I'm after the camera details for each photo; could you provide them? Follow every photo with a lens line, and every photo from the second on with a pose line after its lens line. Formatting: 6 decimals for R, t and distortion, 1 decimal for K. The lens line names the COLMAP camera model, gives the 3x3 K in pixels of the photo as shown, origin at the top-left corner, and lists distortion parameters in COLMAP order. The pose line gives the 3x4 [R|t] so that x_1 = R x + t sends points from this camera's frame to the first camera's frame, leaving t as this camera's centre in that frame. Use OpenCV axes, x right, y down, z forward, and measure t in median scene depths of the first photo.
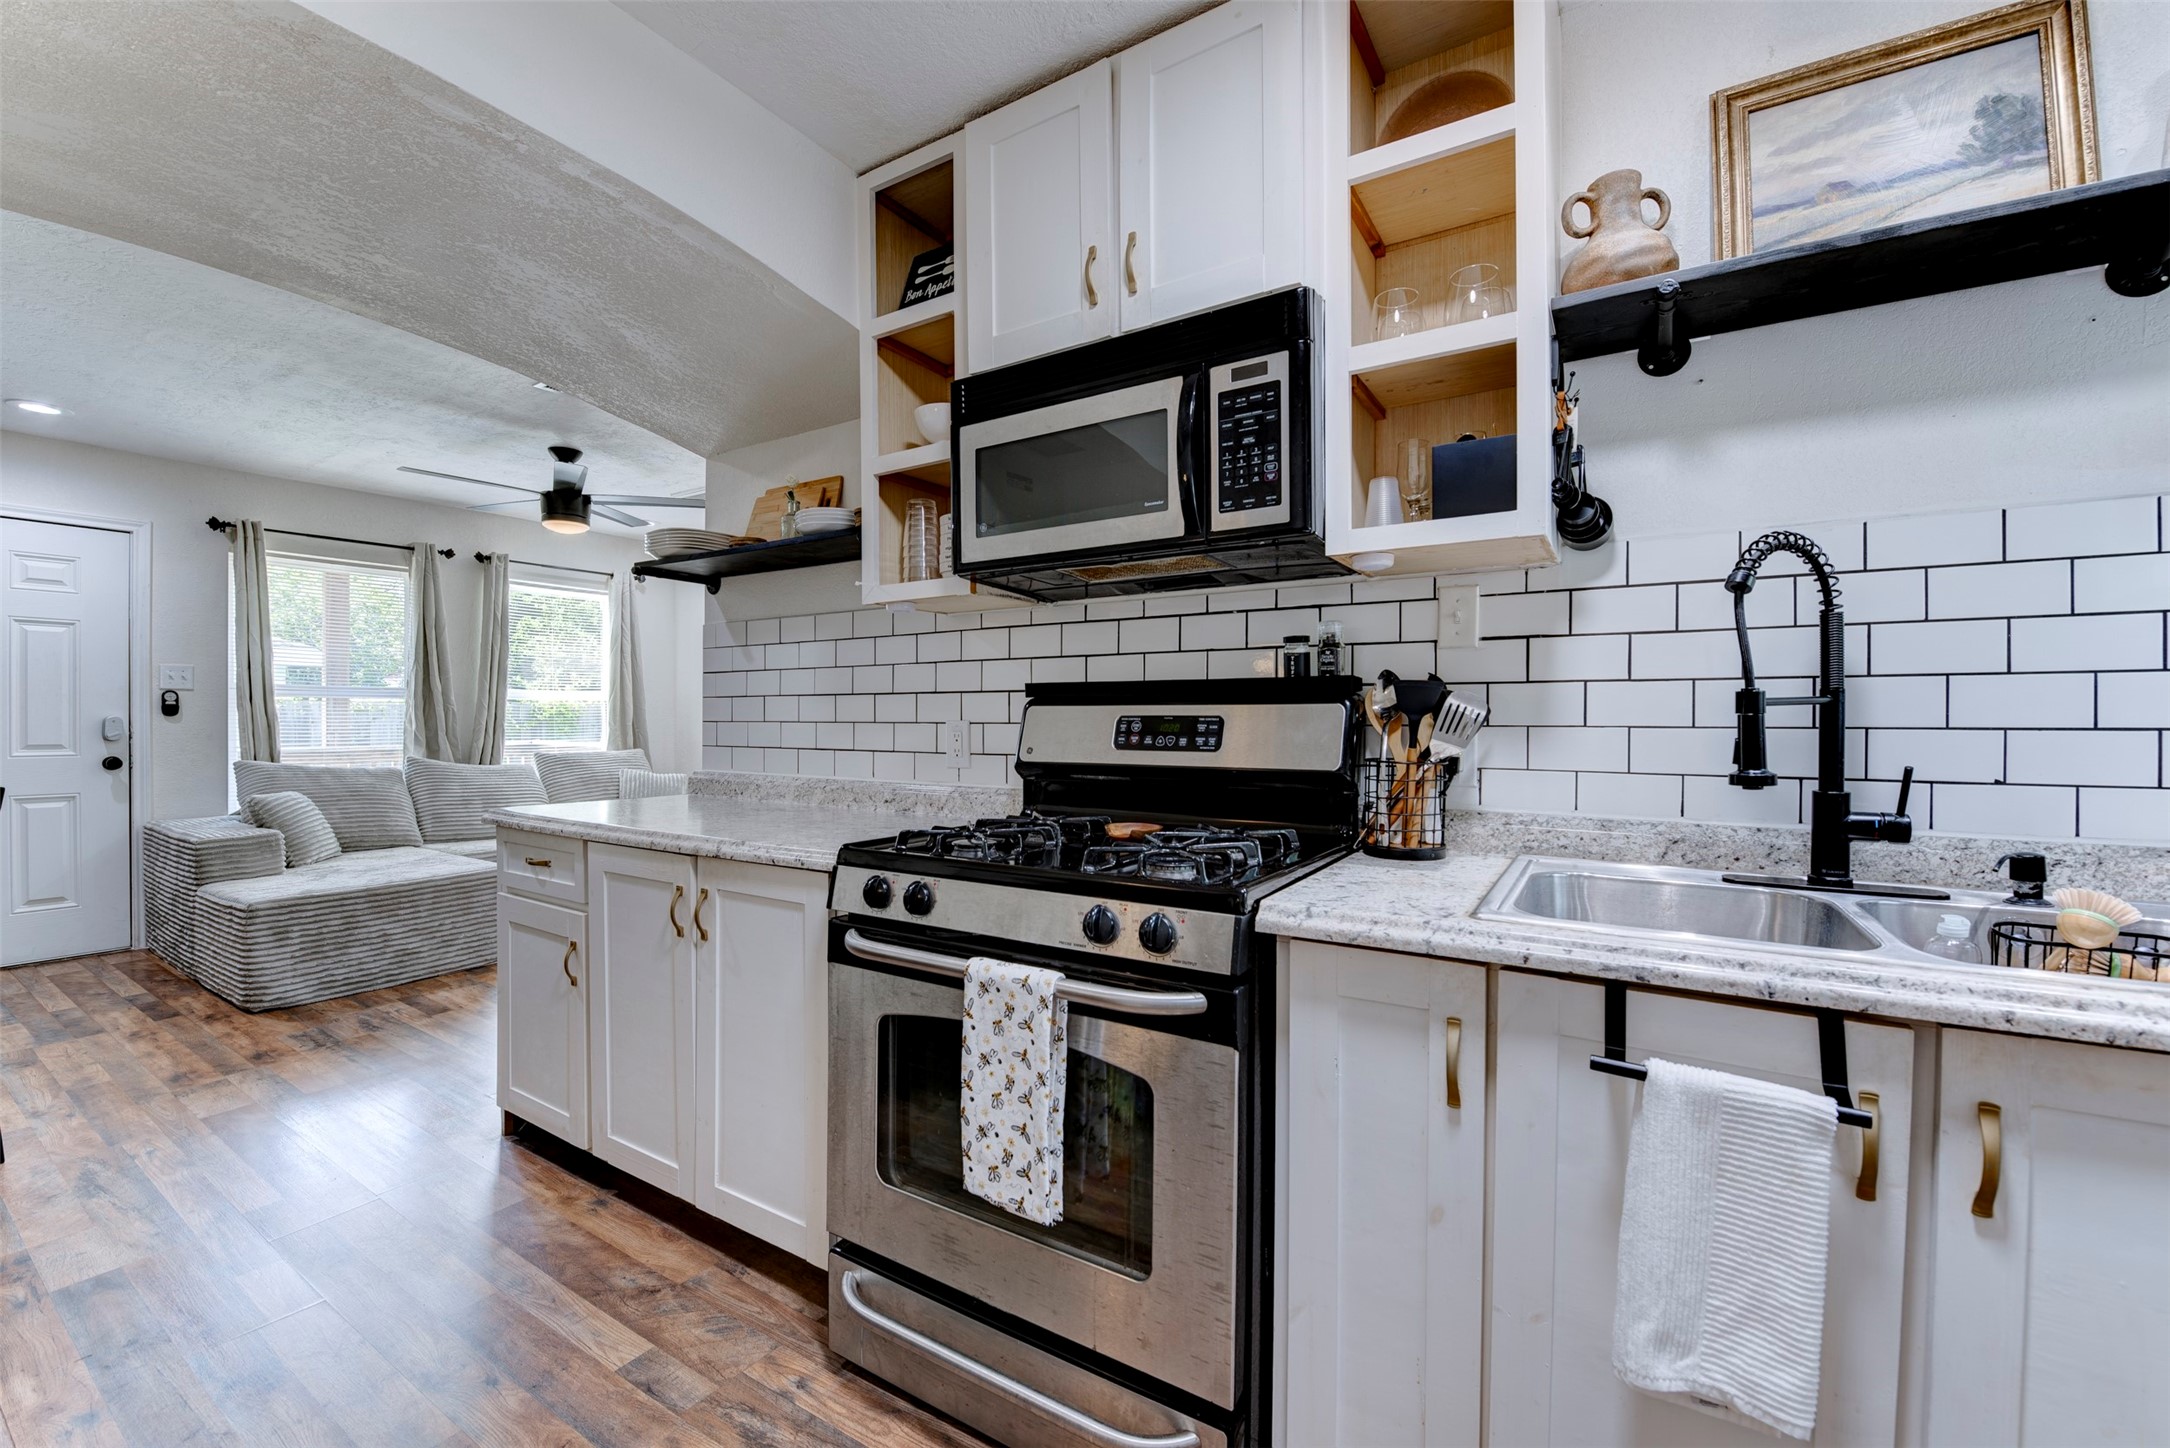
lens RADIAL K [[866.1, 0, 1079.6], [0, 866.1, 725.5], [0, 0, 1]] dist [-0.015767, -0.002023]
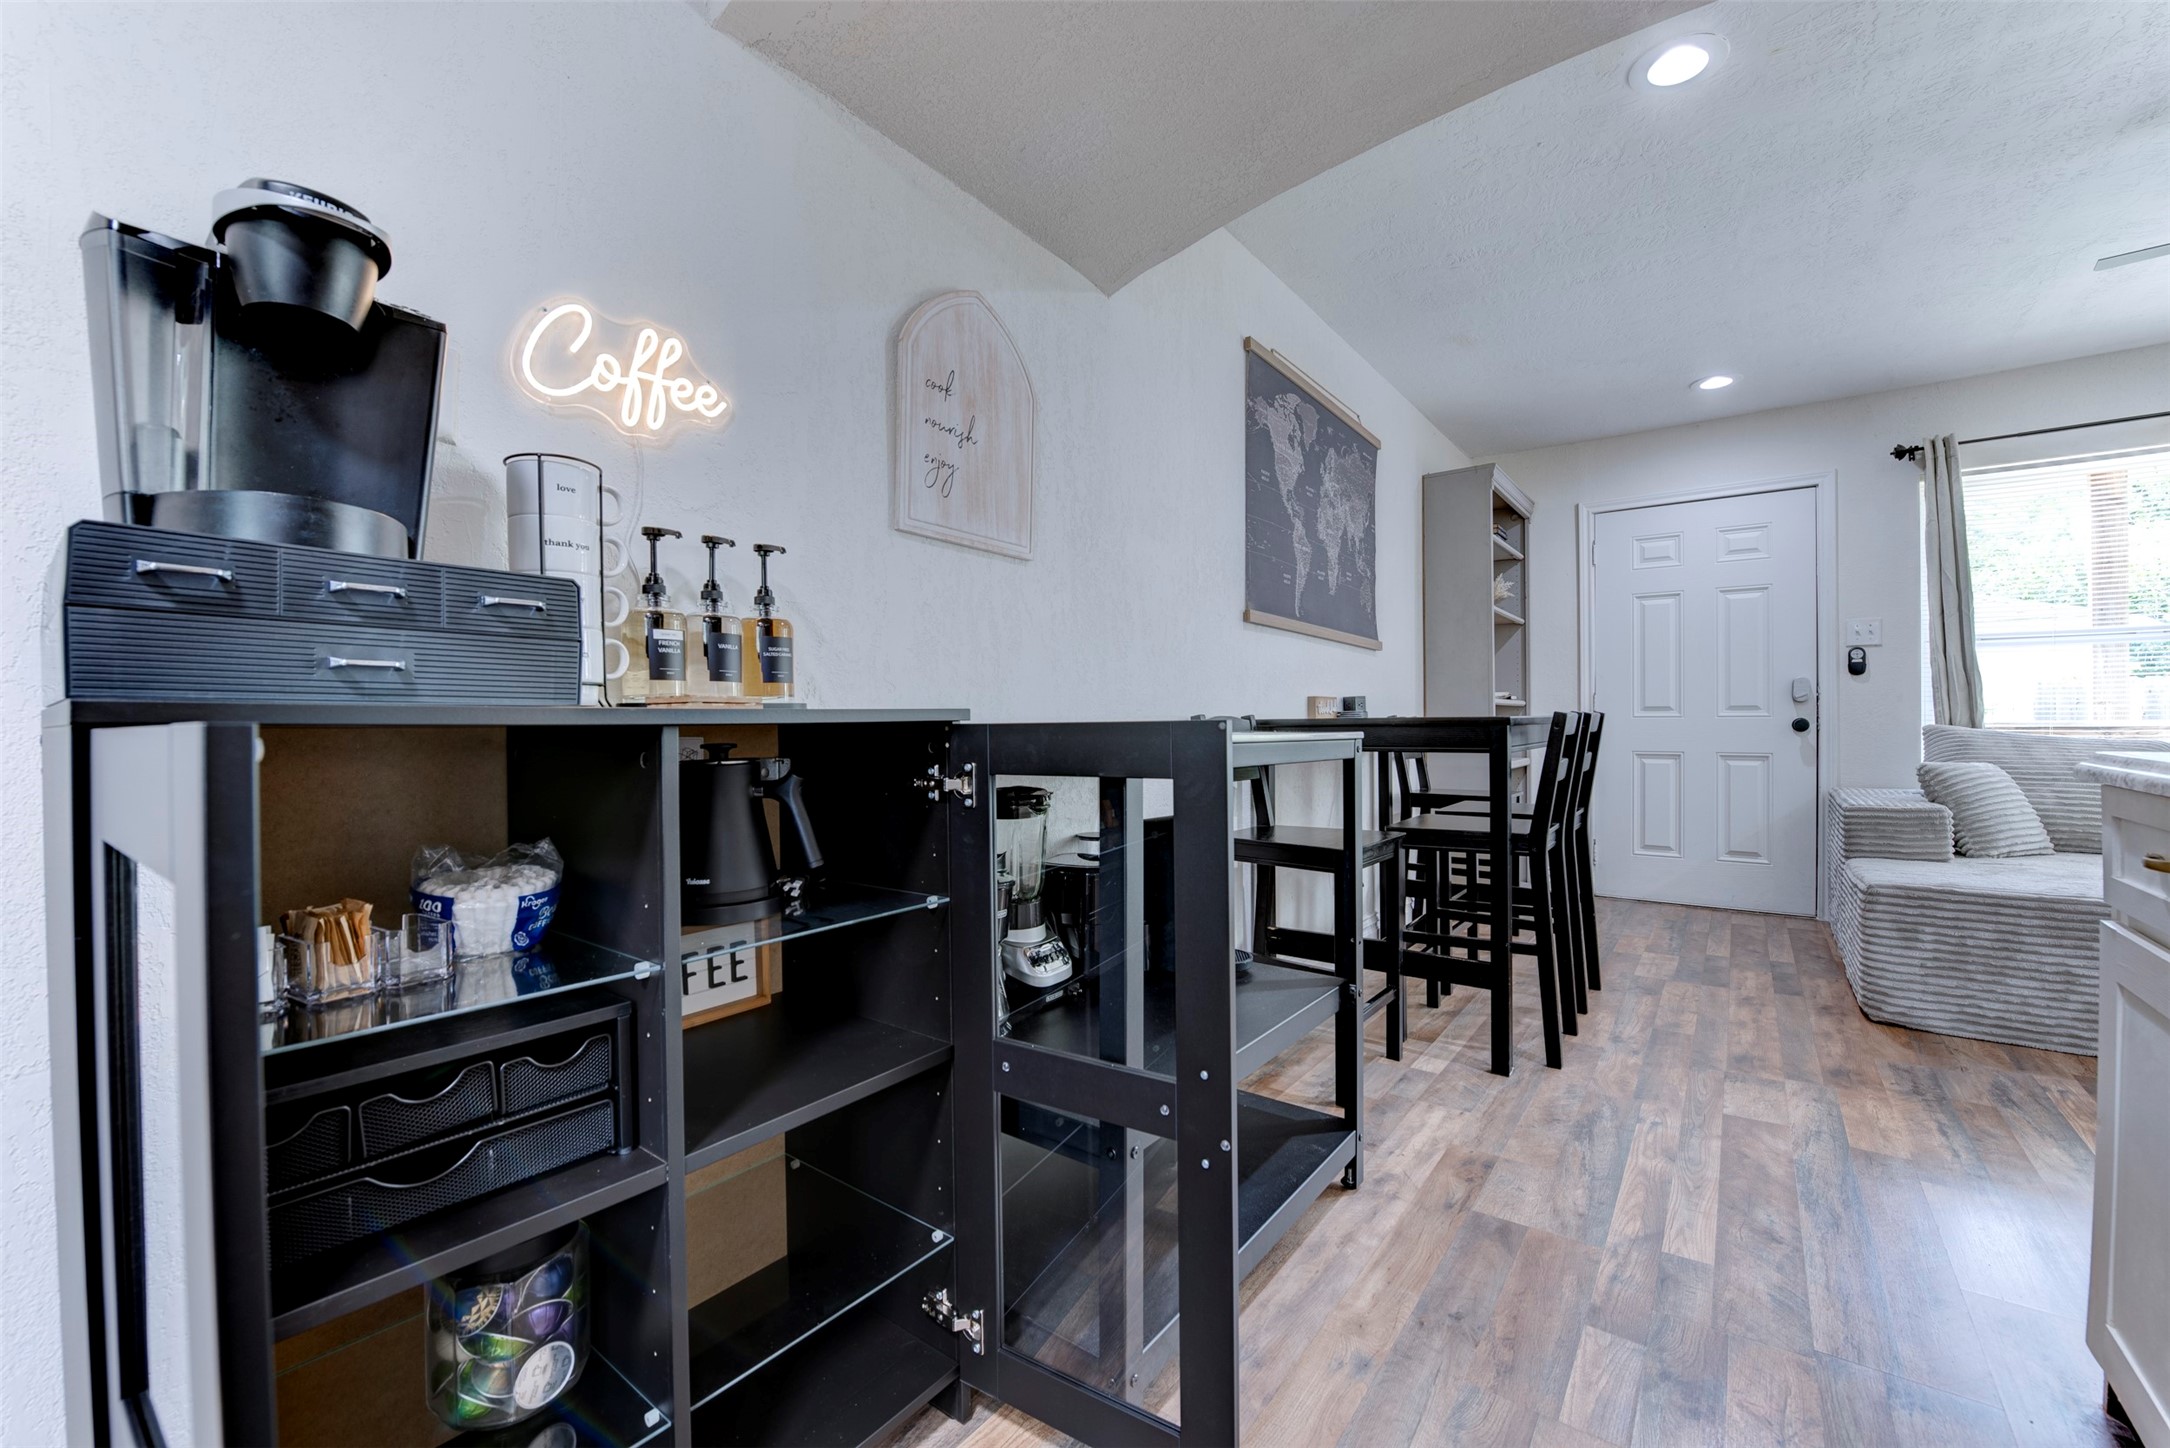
lens RADIAL K [[866.1, 0, 1081.3], [0, 866.1, 725.1], [0, 0, 1]] dist [-0.015767, -0.002023]
pose [[-0.089397, 0.000628, -0.995996, -0.096228], [-0.003121, 0.999995, 0.000911, 0.056591], [0.995991, 0.003190, -0.089395, 0.311626]]
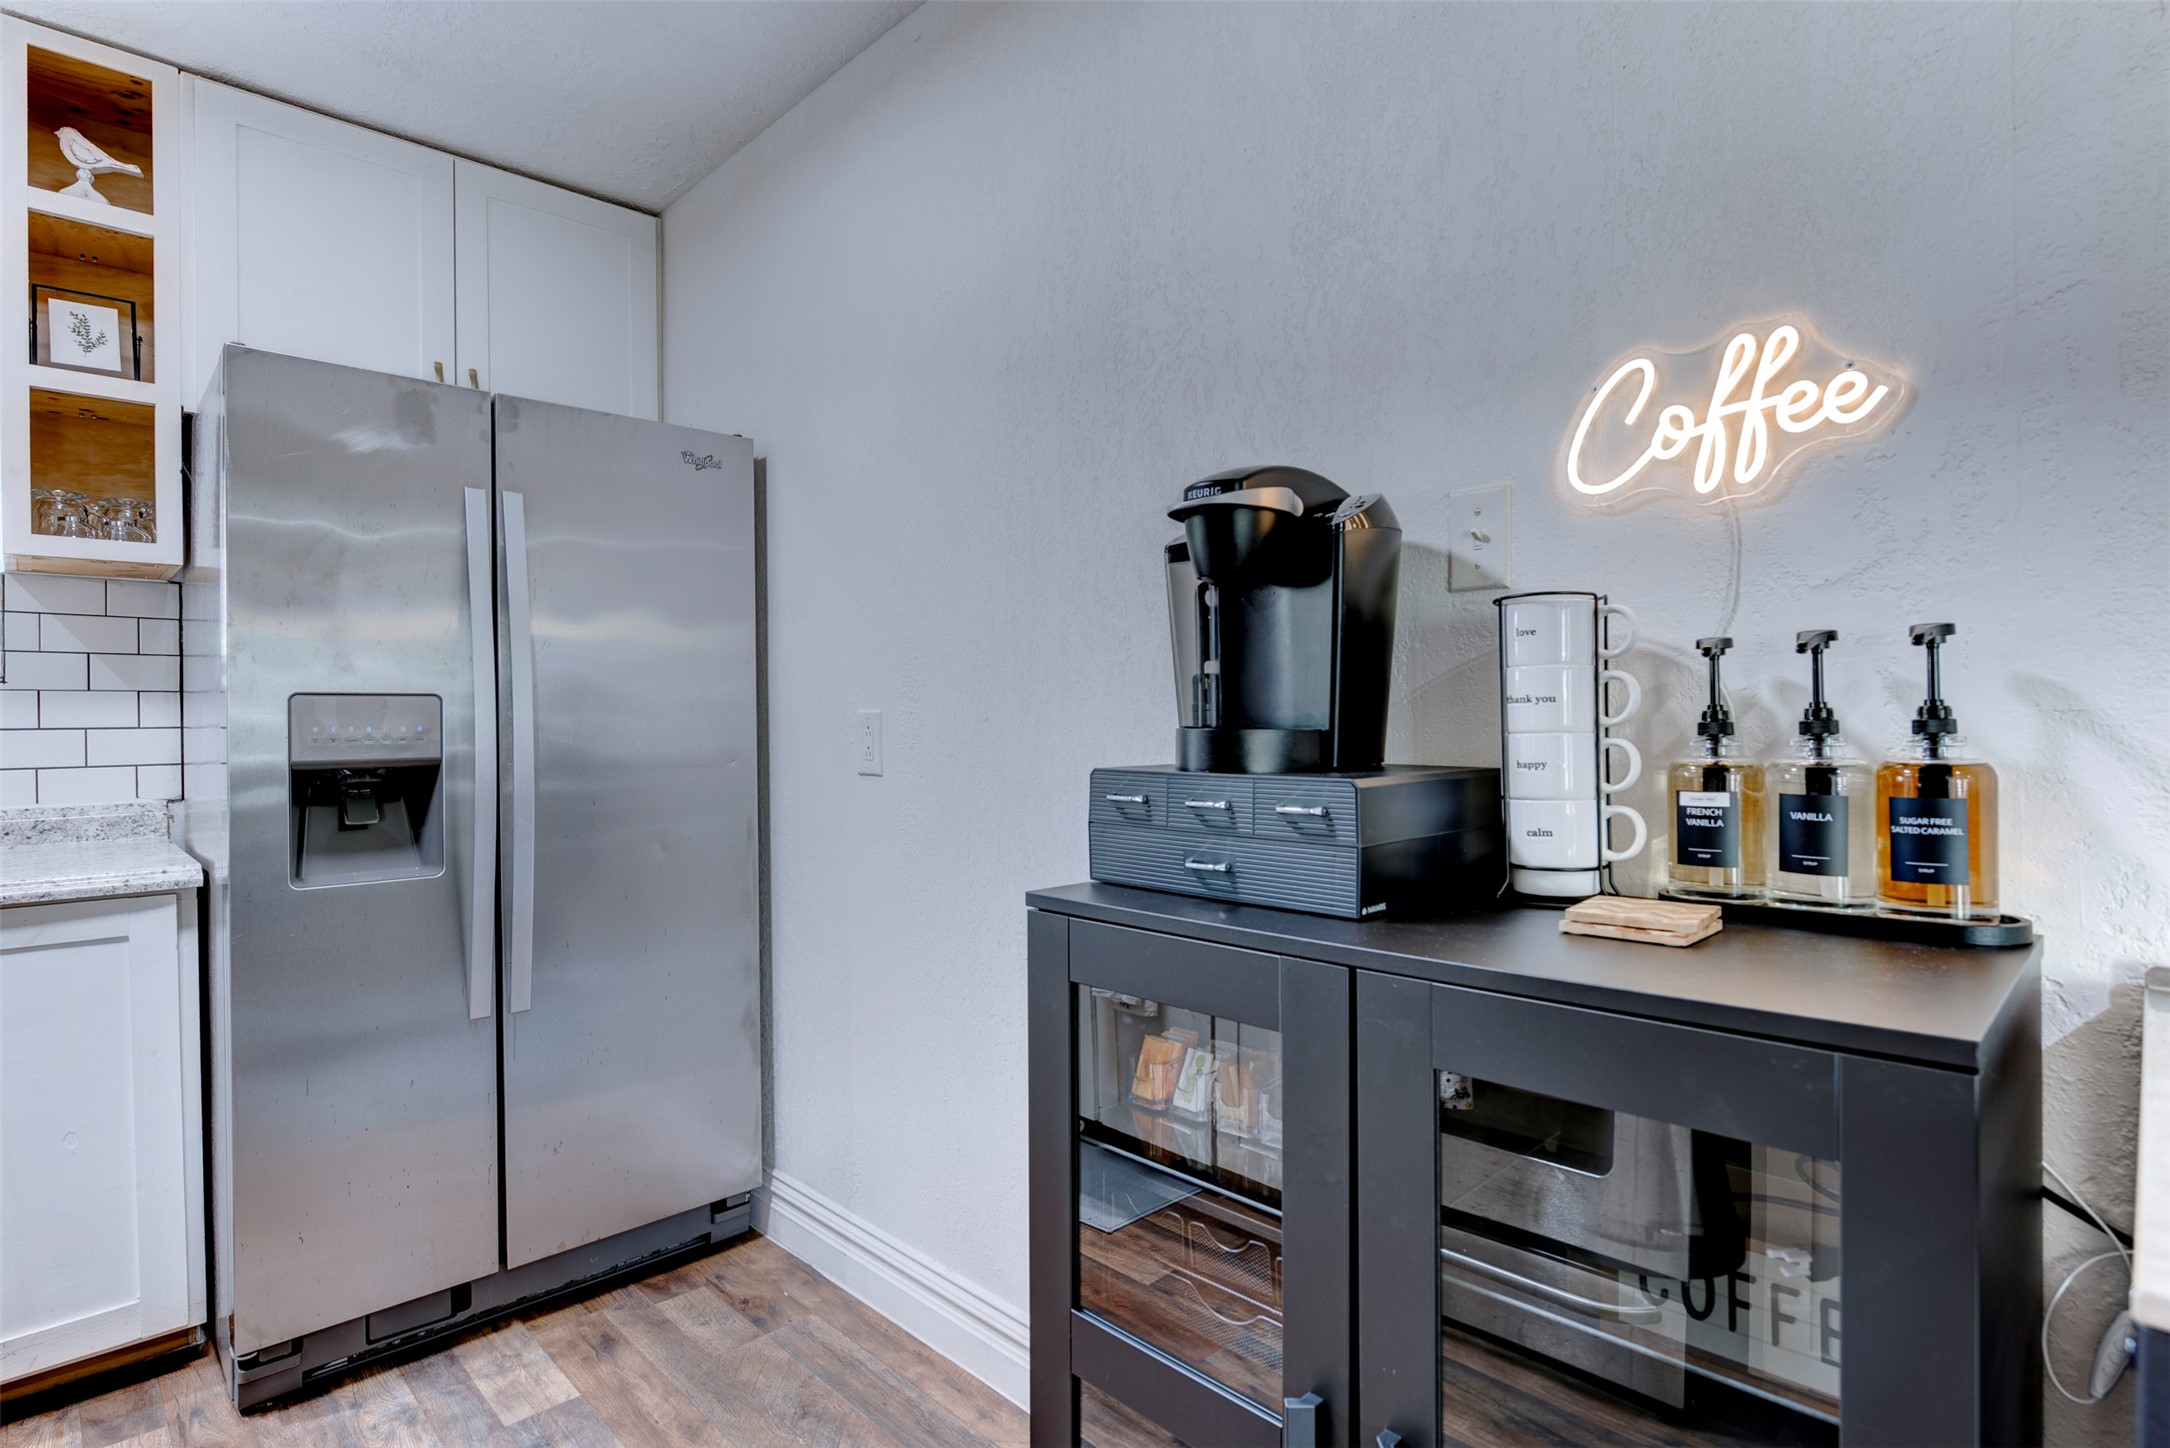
lens RADIAL K [[1088.4, 0, 1077.3], [0, 1088.4, 720.9], [0, 0, 1]] dist [-0.004636, -0.003381]
pose [[-0.973973, 0.005093, 0.226607, -0.327491], [0.007352, 0.999931, 0.009124, -0.004311], [-0.226545, 0.010553, -0.973944, 0.441203]]
